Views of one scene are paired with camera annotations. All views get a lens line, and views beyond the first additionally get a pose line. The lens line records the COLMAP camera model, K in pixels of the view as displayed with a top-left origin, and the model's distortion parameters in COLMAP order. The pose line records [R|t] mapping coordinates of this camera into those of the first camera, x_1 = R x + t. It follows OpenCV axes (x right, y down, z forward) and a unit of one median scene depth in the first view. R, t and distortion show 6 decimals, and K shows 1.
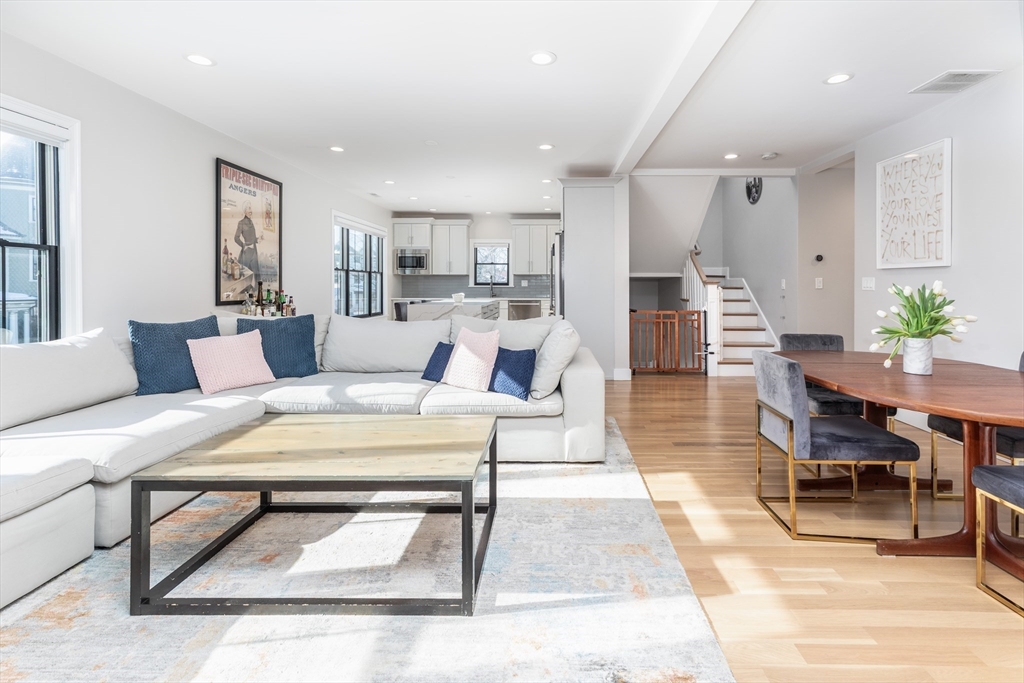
lens RADIAL K [[484.0, 0, 528.6], [0, 484.0, 286.2], [0, 0, 1]] dist [0.004380, 0.000611]
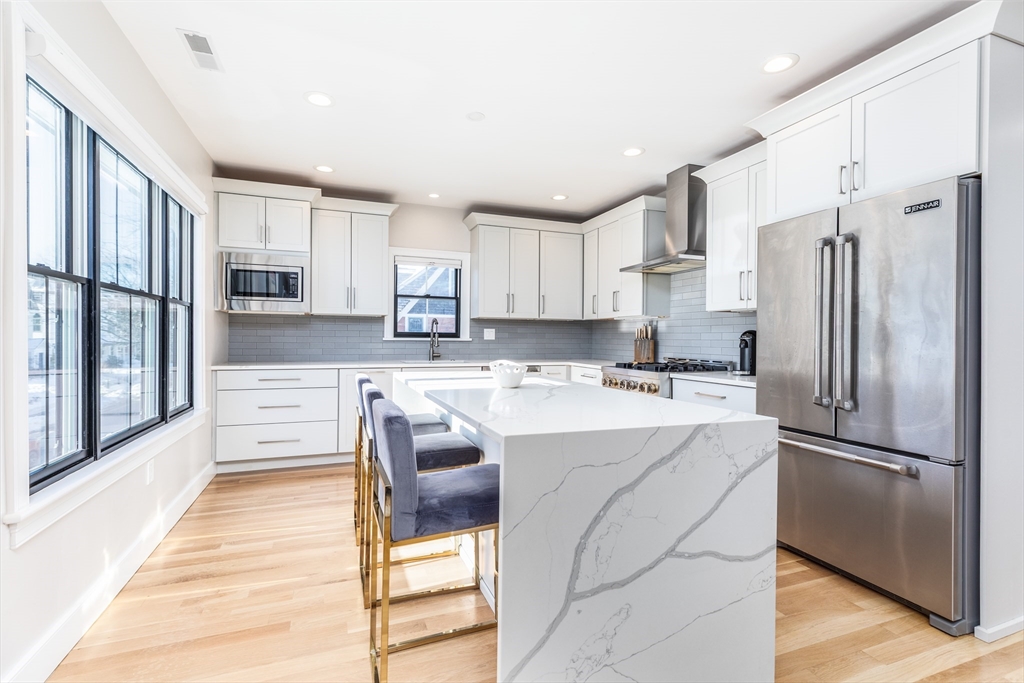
lens RADIAL K [[484.0, 0, 516.0], [0, 484.0, 341.1], [0, 0, 1]] dist [0.004380, 0.000611]
pose [[0.925788, 0.004047, 0.378022, -0.192834], [-0.006738, 0.999960, 0.005797, -0.001736], [-0.377984, -0.007914, 0.925778, 0.493696]]
